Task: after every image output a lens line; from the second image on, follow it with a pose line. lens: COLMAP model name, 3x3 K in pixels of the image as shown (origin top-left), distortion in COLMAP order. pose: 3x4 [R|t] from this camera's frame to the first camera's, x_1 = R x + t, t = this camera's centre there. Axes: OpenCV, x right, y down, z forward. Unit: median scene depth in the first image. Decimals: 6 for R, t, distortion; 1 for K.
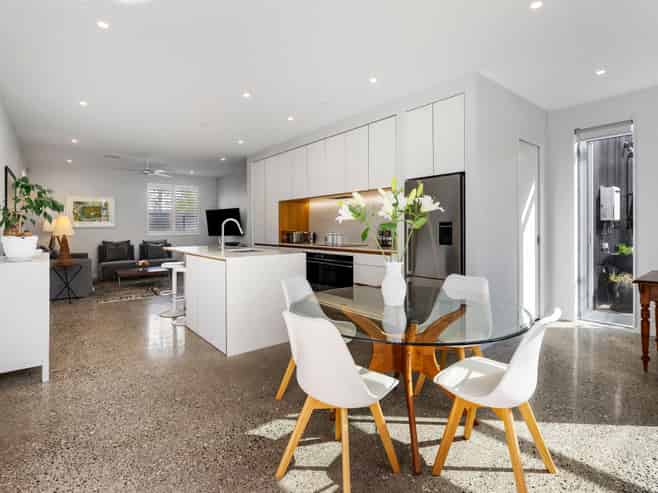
lens RADIAL K [[322.7, 0, 315.4], [0, 322.7, 229.7], [0, 0, 1]] dist [0.005802, 0.000795]
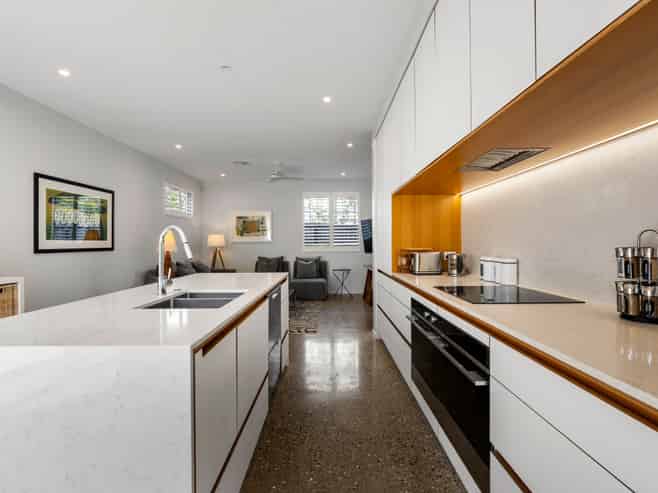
lens RADIAL K [[322.7, 0, 329.0], [0, 322.7, 244.7], [0, 0, 1]] dist [0.005802, 0.000795]
pose [[0.785693, 0.004057, -0.618604, 0.098187], [-0.002347, 0.999991, 0.003576, -0.003881], [0.618613, -0.001358, 0.785695, 0.378833]]
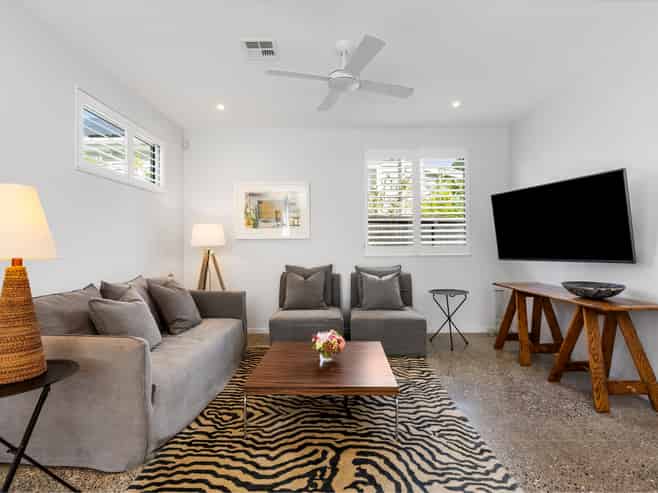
lens RADIAL K [[322.7, 0, 326.3], [0, 322.7, 244.8], [0, 0, 1]] dist [0.005802, 0.000795]
pose [[0.774286, -0.000524, -0.632836, -0.280332], [-0.004004, 0.999976, -0.005728, 0.004988], [0.632824, 0.006969, 0.774264, 0.640873]]
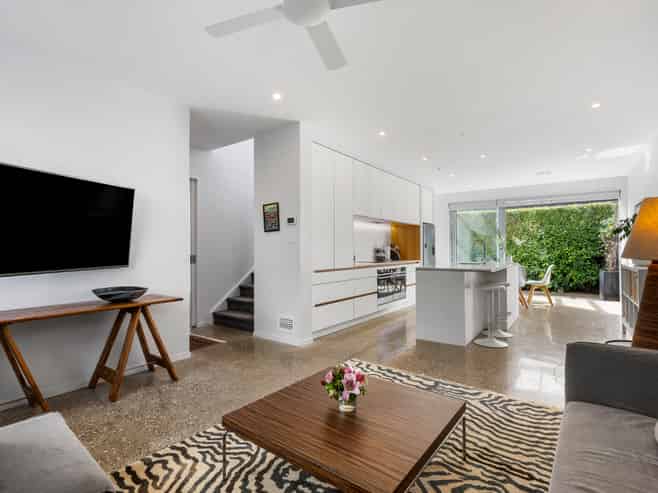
lens RADIAL K [[322.7, 0, 327.5], [0, 322.7, 243.8], [0, 0, 1]] dist [0.005802, 0.000795]
pose [[-0.244631, 0.018323, 0.969443, -0.640069], [0.010644, 0.999812, -0.016211, 0.001871], [-0.969558, 0.006353, -0.244780, 0.908729]]
